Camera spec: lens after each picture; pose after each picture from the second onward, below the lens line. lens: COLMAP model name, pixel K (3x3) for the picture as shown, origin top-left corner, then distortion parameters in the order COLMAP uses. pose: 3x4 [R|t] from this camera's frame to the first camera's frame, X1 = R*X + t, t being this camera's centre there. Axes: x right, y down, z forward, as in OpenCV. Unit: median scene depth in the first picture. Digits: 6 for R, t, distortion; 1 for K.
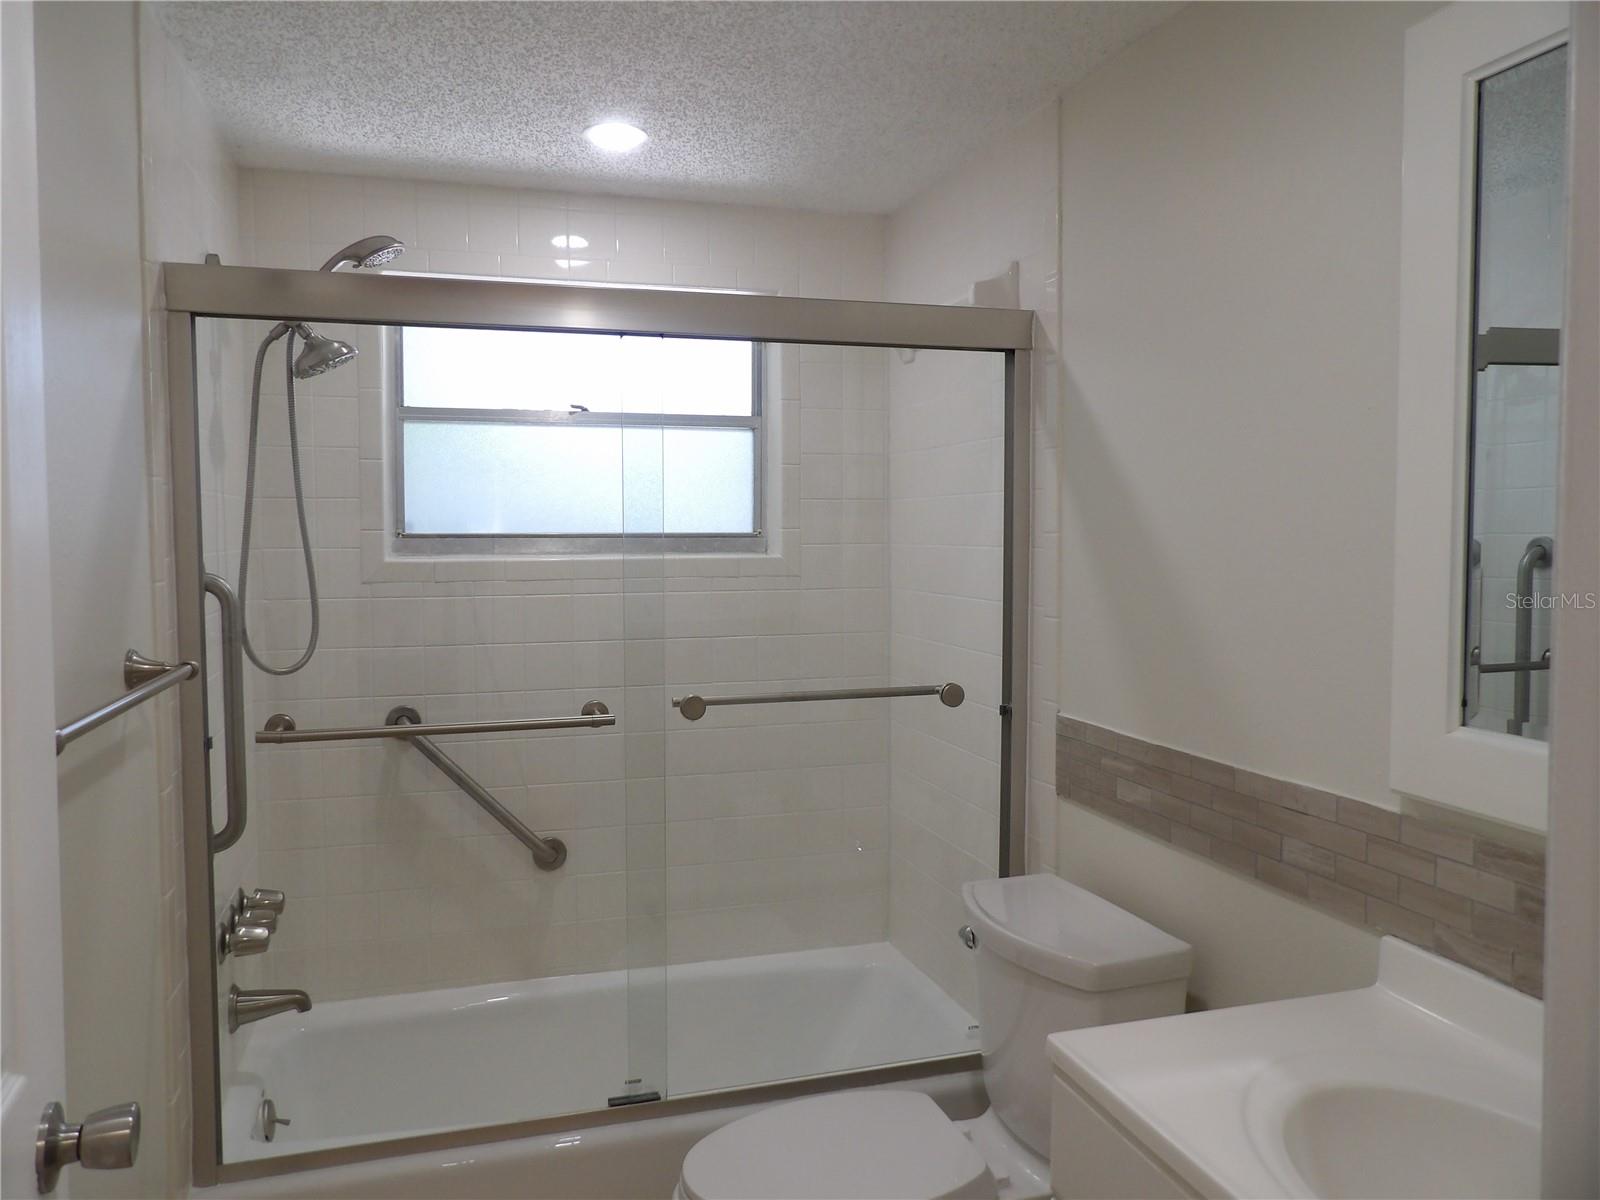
lens RADIAL K [[1156.6, 0, 794.8], [0, 1156.6, 590.6], [0, 0, 1]] dist [-0.031677, 0.034333]
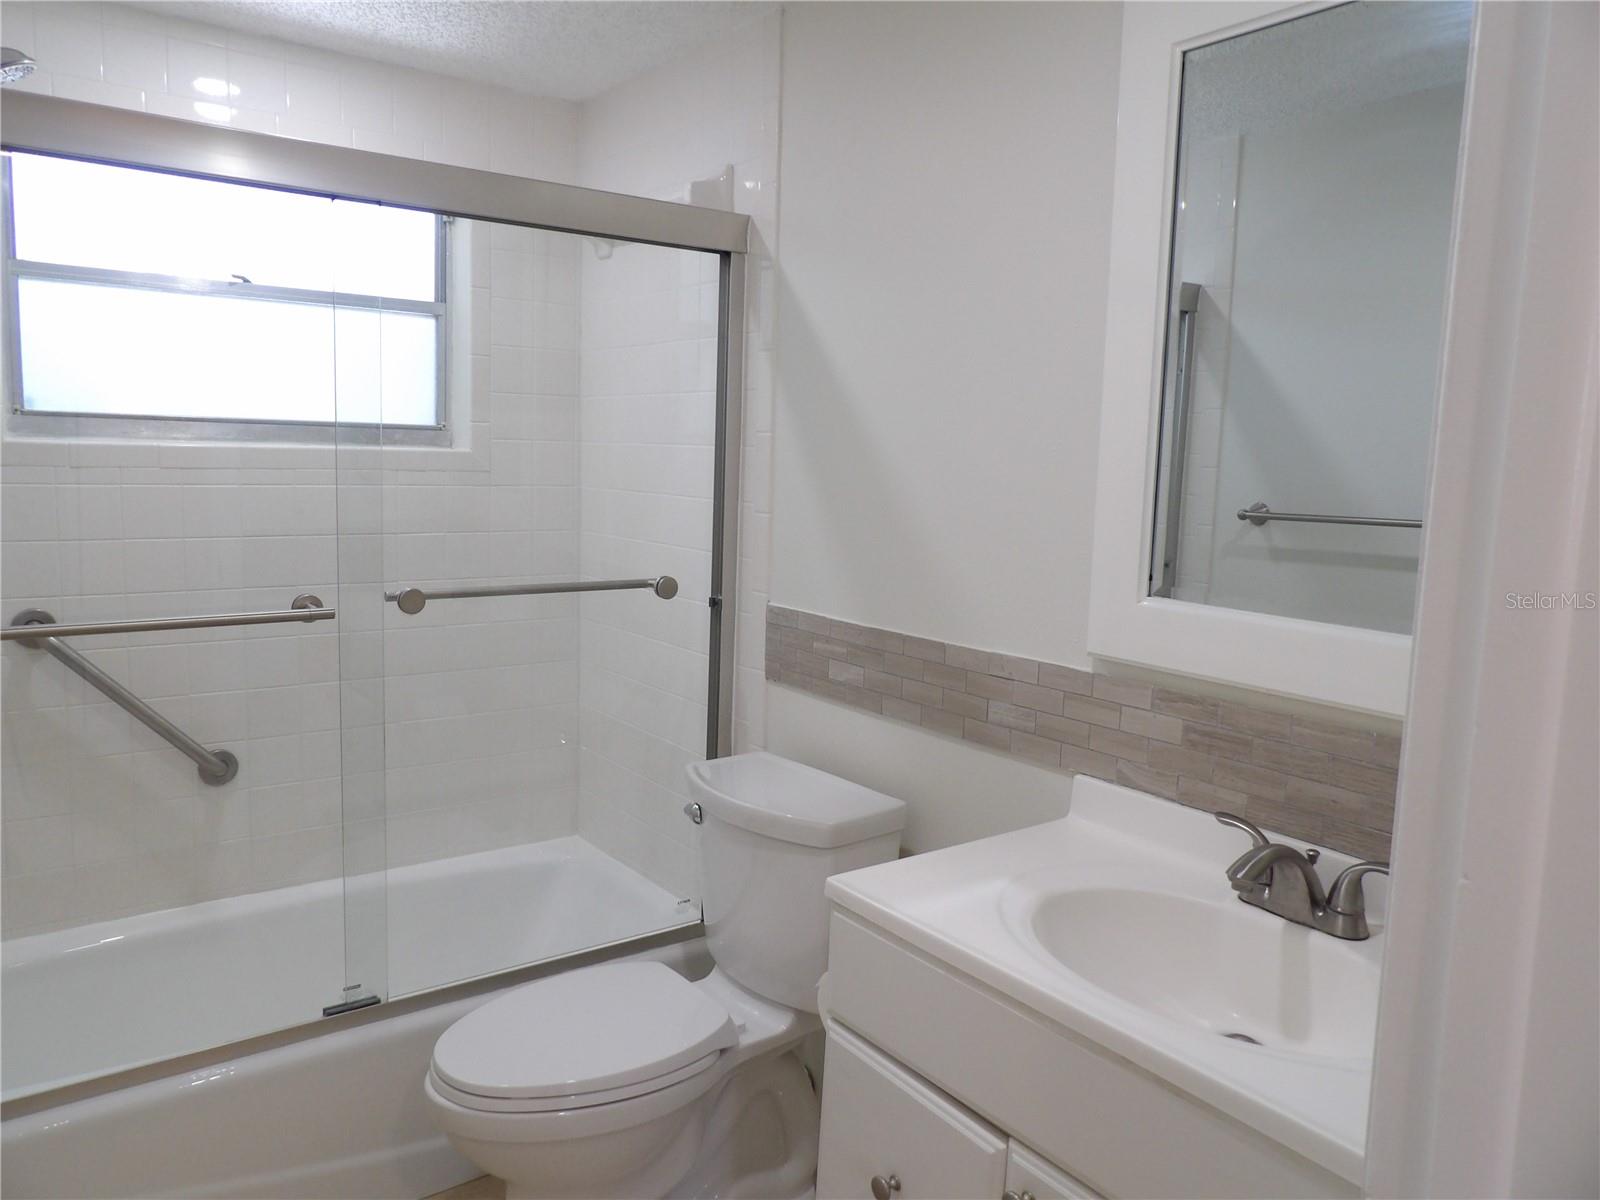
lens RADIAL K [[1156.6, 0, 803.7], [0, 1156.6, 589.3], [0, 0, 1]] dist [-0.031677, 0.034333]
pose [[0.940895, -0.010012, 0.338550, -0.104518], [-0.015061, 0.997338, 0.071352, 0.017647], [-0.338363, -0.072233, 0.938239, -0.010700]]
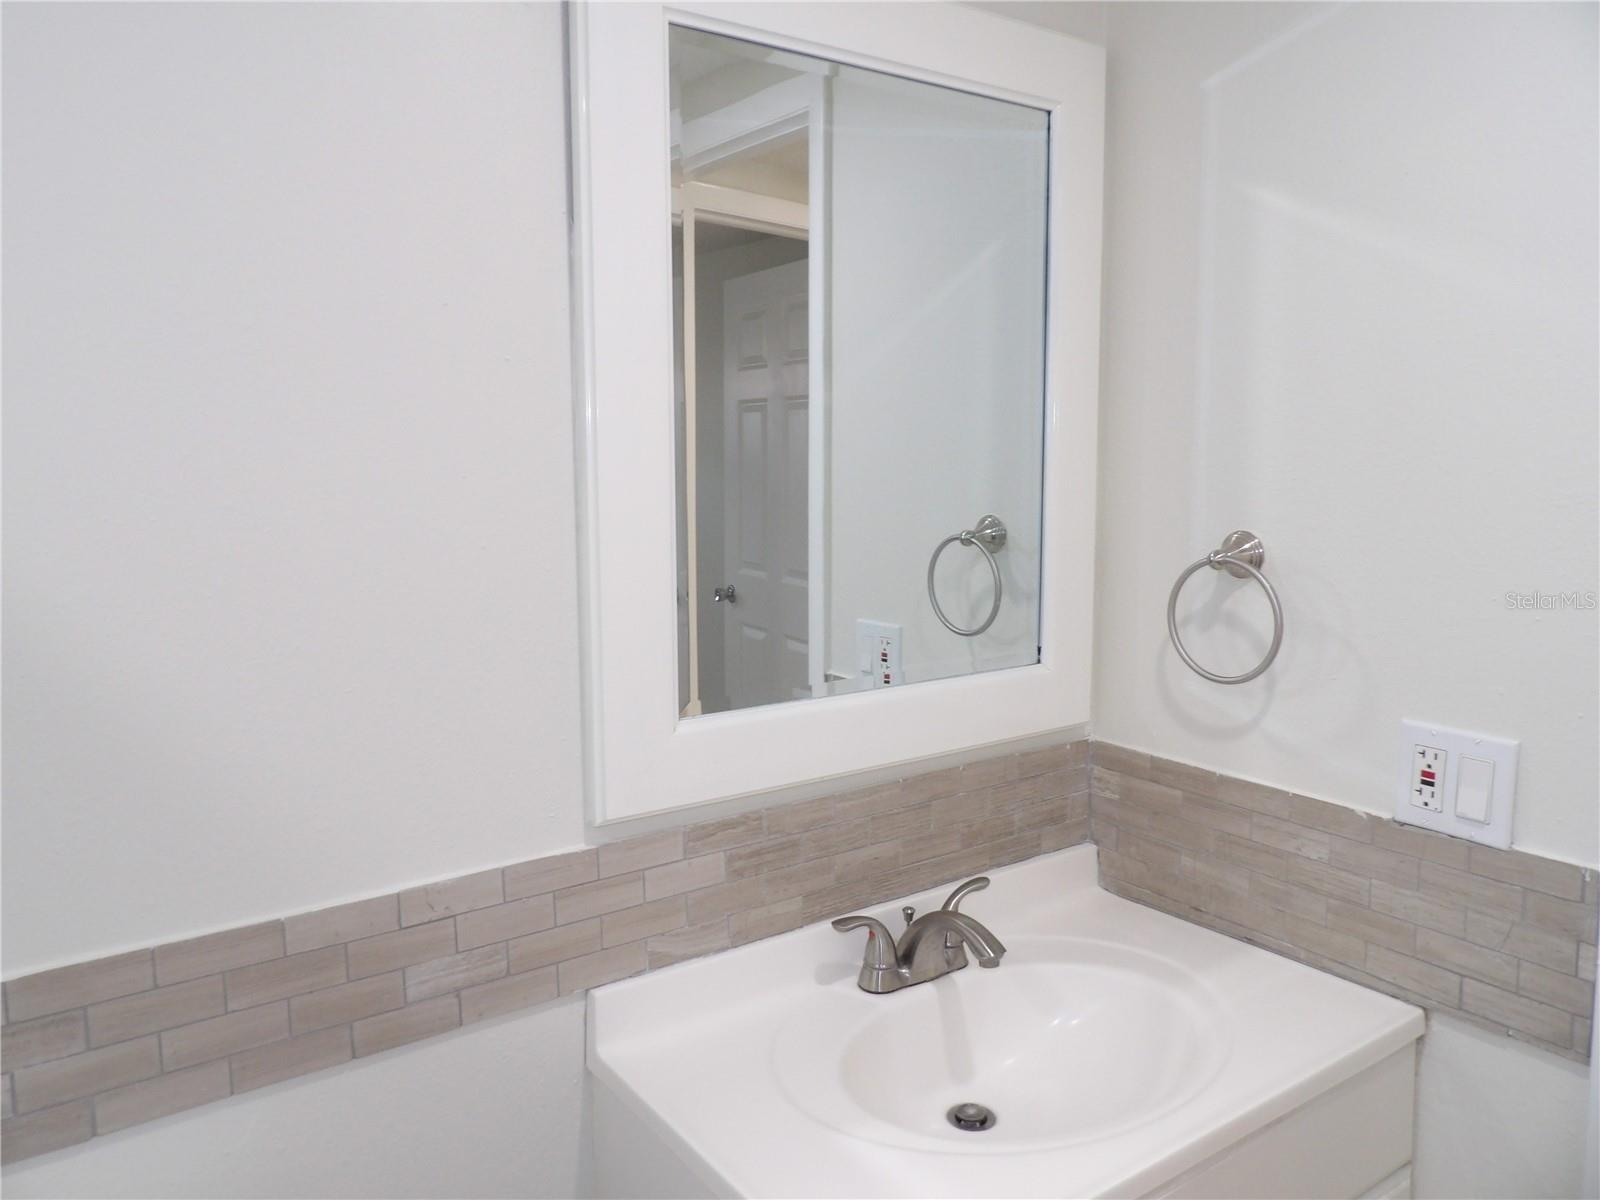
lens RADIAL K [[1156.6, 0, 800.4], [0, 1156.6, 590.5], [0, 0, 1]] dist [-0.031677, 0.034333]
pose [[-0.306430, -0.109339, 0.945593, -0.206356], [0.059131, 0.989276, 0.133552, -0.066832], [-0.950055, 0.096839, -0.296679, 0.714841]]
